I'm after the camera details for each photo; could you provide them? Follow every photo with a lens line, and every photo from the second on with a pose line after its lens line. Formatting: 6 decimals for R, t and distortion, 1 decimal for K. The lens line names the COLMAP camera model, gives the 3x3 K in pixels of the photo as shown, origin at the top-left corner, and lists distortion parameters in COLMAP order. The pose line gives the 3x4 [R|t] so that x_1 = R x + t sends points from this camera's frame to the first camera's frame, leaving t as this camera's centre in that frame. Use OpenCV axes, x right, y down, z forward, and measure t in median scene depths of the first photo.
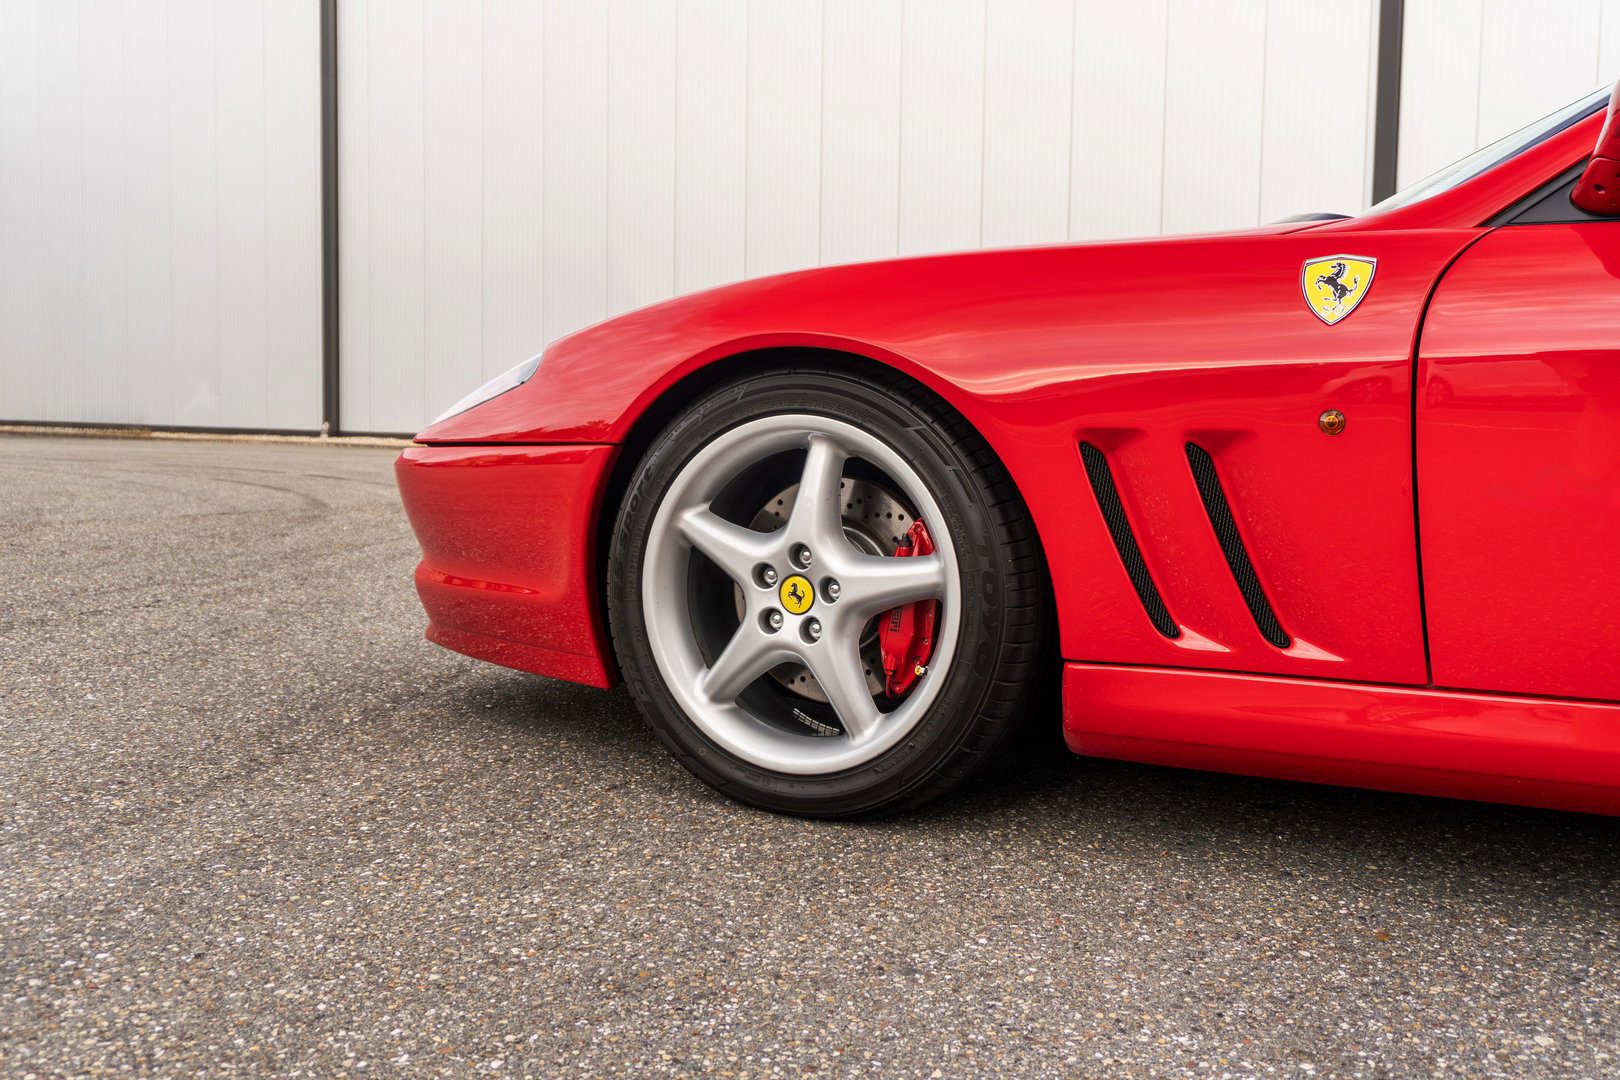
lens RADIAL K [[1537.3, 0, 805.0], [0, 1537.3, 542.8], [0, 0, 1]] dist [-0.009628, 0.000000]
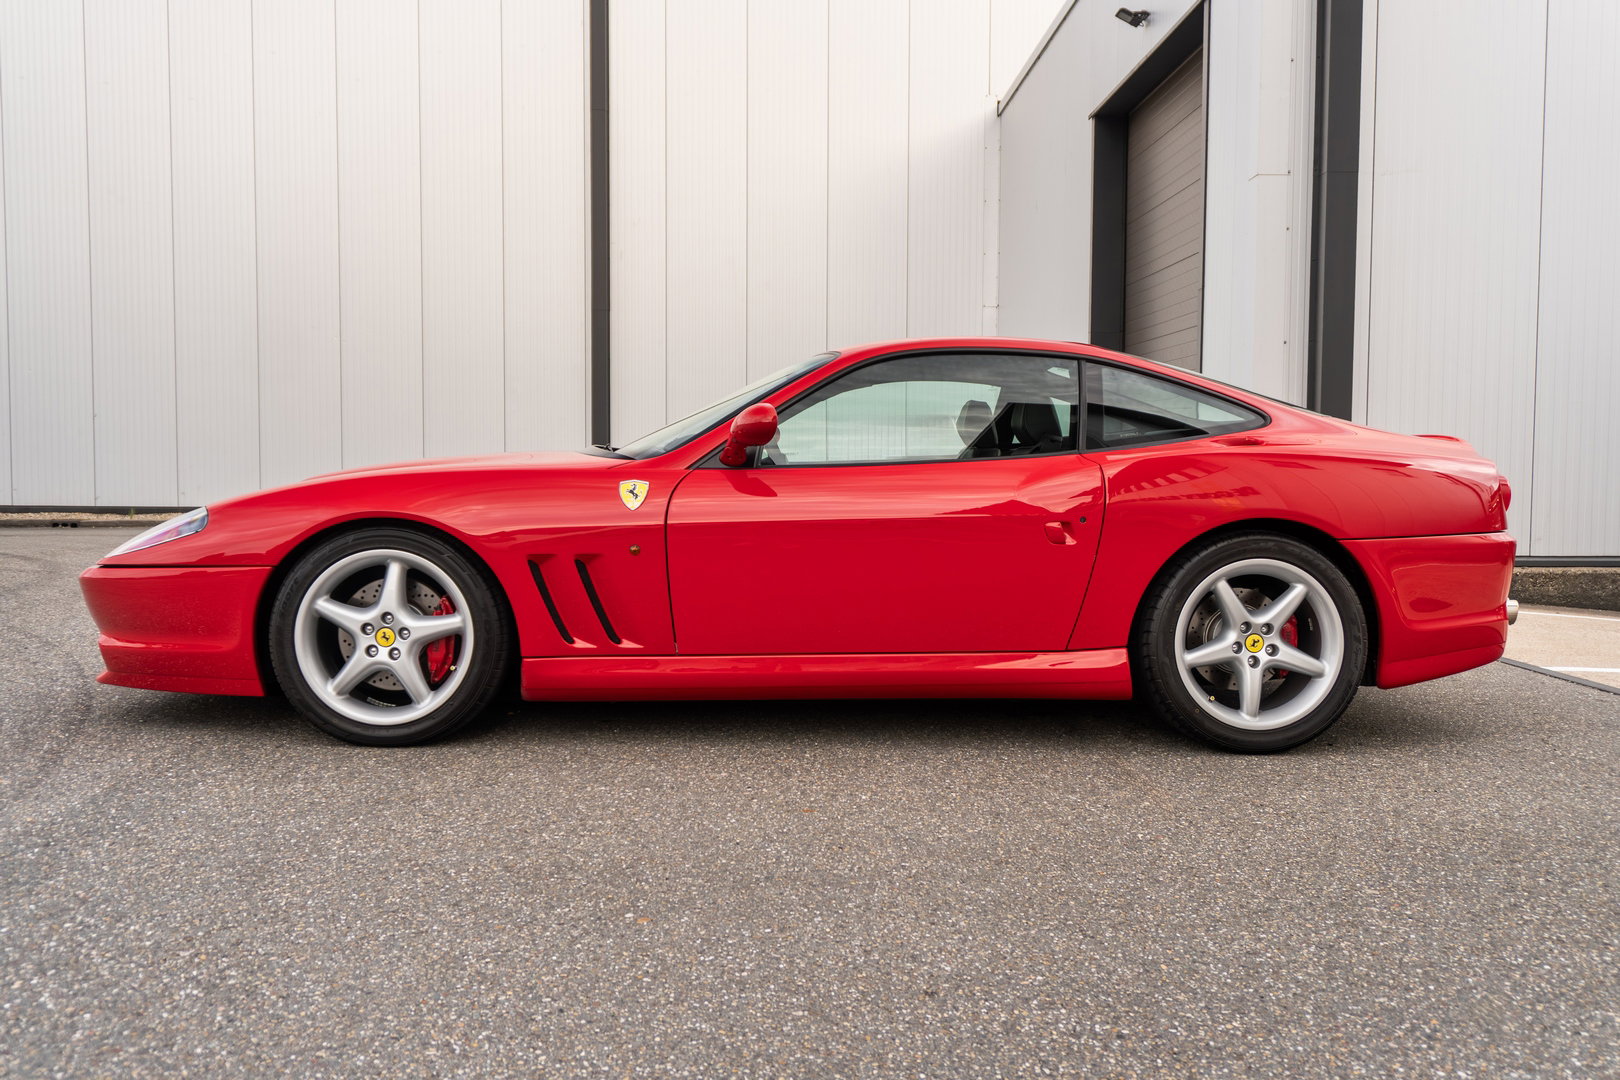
lens RADIAL K [[1396.5, 0, 806.1], [0, 1396.5, 540.7], [0, 0, 1]] dist [0.061946, -0.013218]
pose [[0.874557, -0.041120, 0.483176, -0.414593], [0.049883, 0.998741, -0.005293, -0.056784], [-0.482350, 0.028731, 0.875507, -0.907604]]
